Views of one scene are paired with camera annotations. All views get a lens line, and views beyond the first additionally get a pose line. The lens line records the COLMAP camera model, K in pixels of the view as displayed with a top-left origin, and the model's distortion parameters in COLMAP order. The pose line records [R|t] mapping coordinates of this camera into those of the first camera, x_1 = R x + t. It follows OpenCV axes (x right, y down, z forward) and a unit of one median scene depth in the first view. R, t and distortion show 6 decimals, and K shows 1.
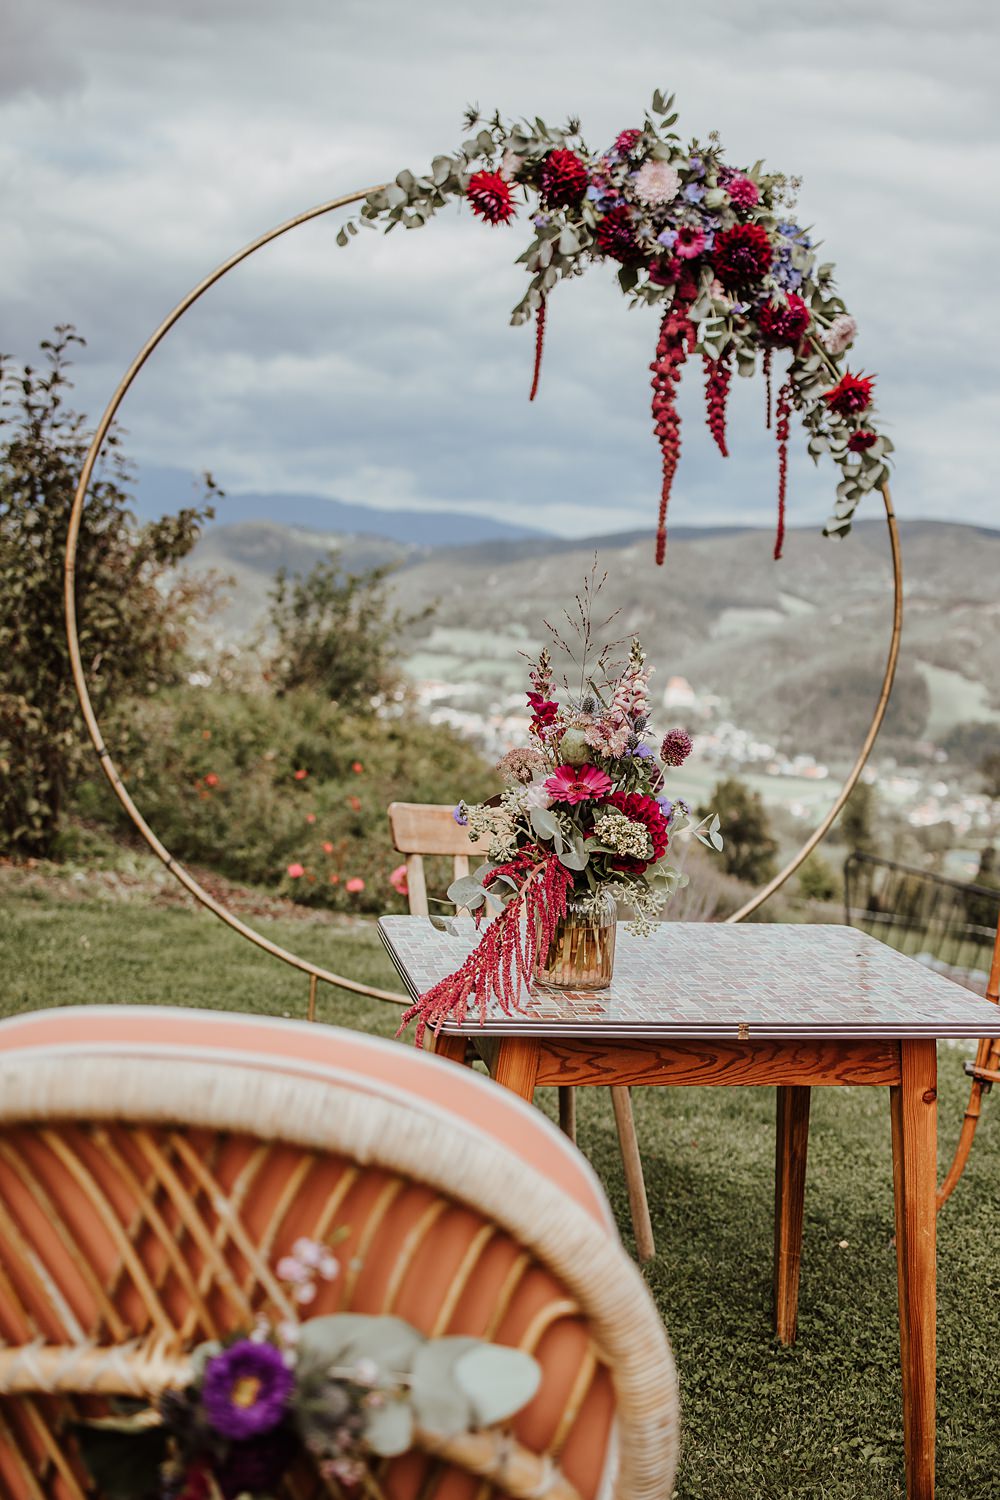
lens RADIAL K [[1585.8, 0, 448.7], [0, 1585.8, 747.8], [0, 0, 1]] dist [-0.074600, 0.001265]
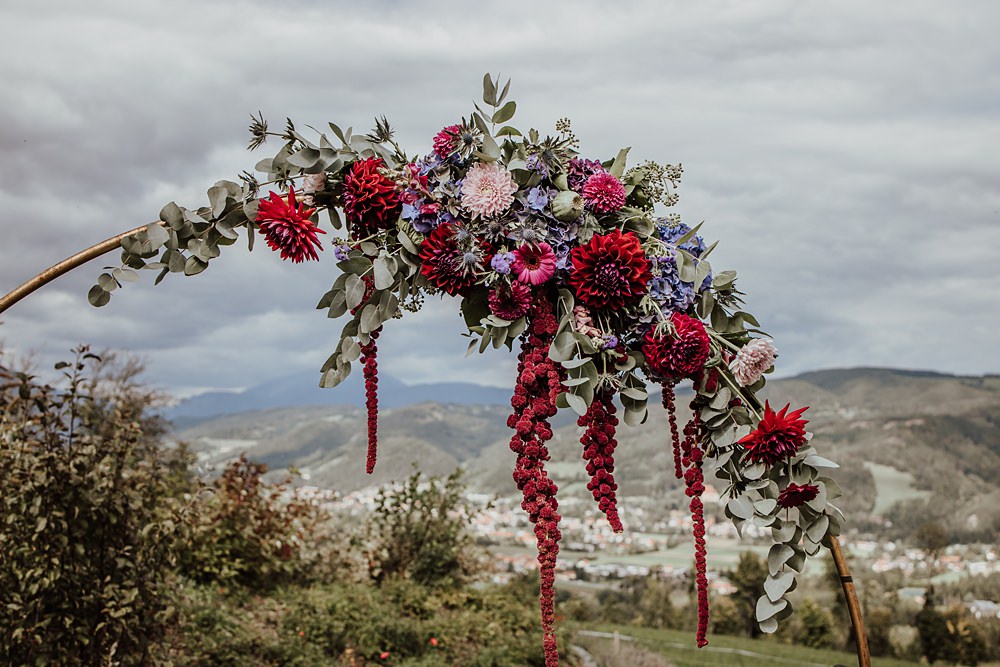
lens RADIAL K [[1021.7, 0, 498.8], [0, 1021.7, 360.8], [0, 0, 1]] dist [-0.086676, 0.005126]
pose [[0.995810, -0.077273, -0.048894, 0.152456], [0.067628, 0.982245, -0.174990, -0.187437], [0.061548, 0.170950, 0.983355, 0.515484]]
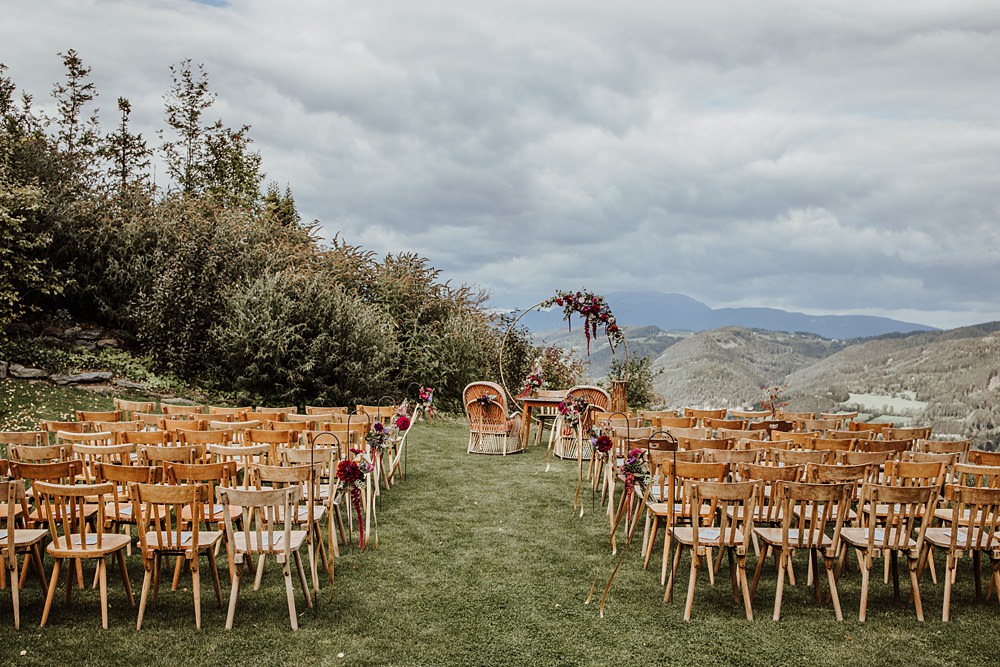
lens RADIAL K [[1057.2, 0, 500.0], [0, 1057.2, 333.5], [0, 0, 1]] dist [-0.074600, 0.001265]
pose [[0.939730, -0.036535, -0.339960, 1.318923], [-0.010395, 0.990762, -0.135211, 0.395469], [0.341759, 0.130596, 0.930669, -3.279410]]
